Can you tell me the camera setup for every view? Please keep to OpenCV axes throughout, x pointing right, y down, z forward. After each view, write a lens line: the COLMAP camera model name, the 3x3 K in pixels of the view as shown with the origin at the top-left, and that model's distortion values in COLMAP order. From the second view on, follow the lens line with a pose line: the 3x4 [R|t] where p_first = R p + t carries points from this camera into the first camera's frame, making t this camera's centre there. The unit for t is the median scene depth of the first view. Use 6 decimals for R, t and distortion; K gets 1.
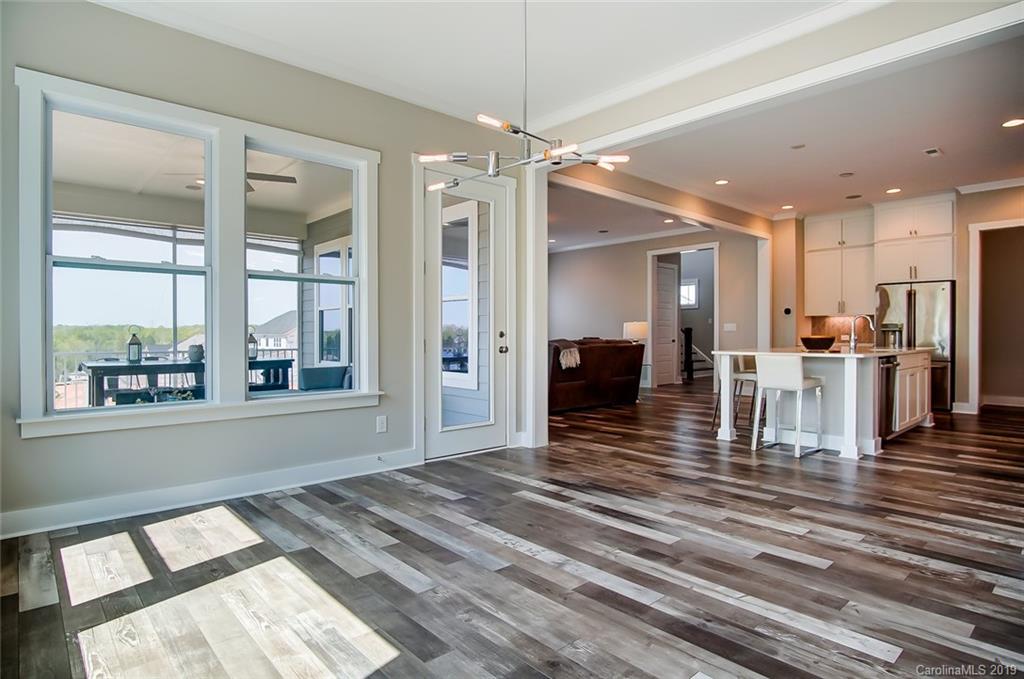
lens RADIAL K [[553.2, 0, 513.6], [0, 553.2, 340.3], [0, 0, 1]] dist [-0.031655, 0.003129]
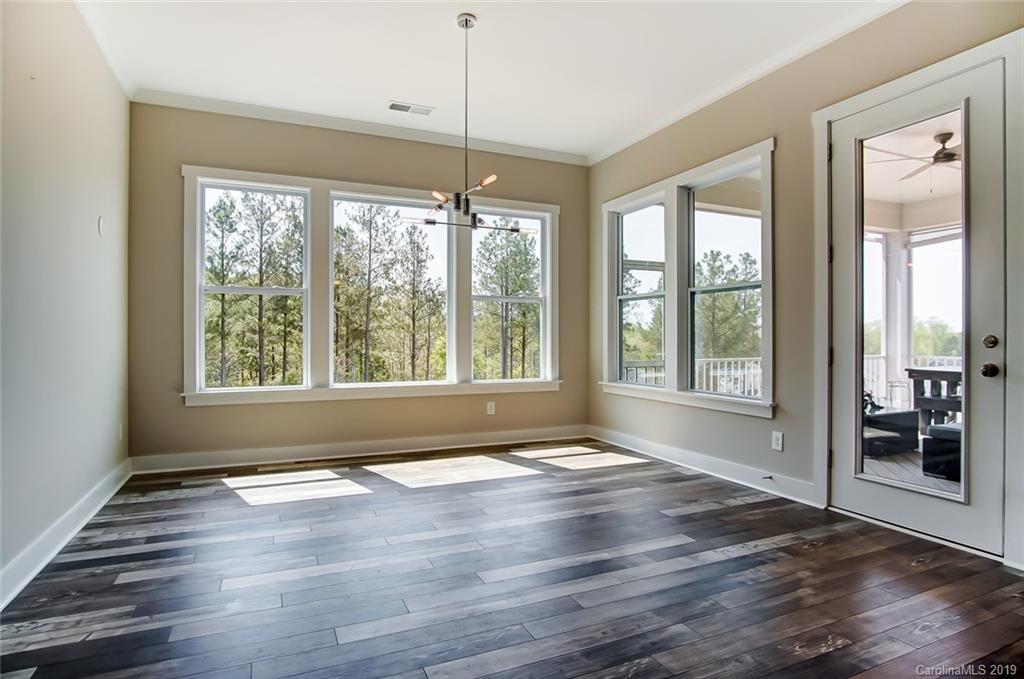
lens RADIAL K [[553.2, 0, 515.5], [0, 553.2, 340.3], [0, 0, 1]] dist [-0.031655, 0.003129]
pose [[-0.316883, -0.001272, -0.948464, 0.373585], [-0.013570, 0.999903, 0.003192, -0.004209], [0.948368, 0.013882, -0.316869, 0.446825]]
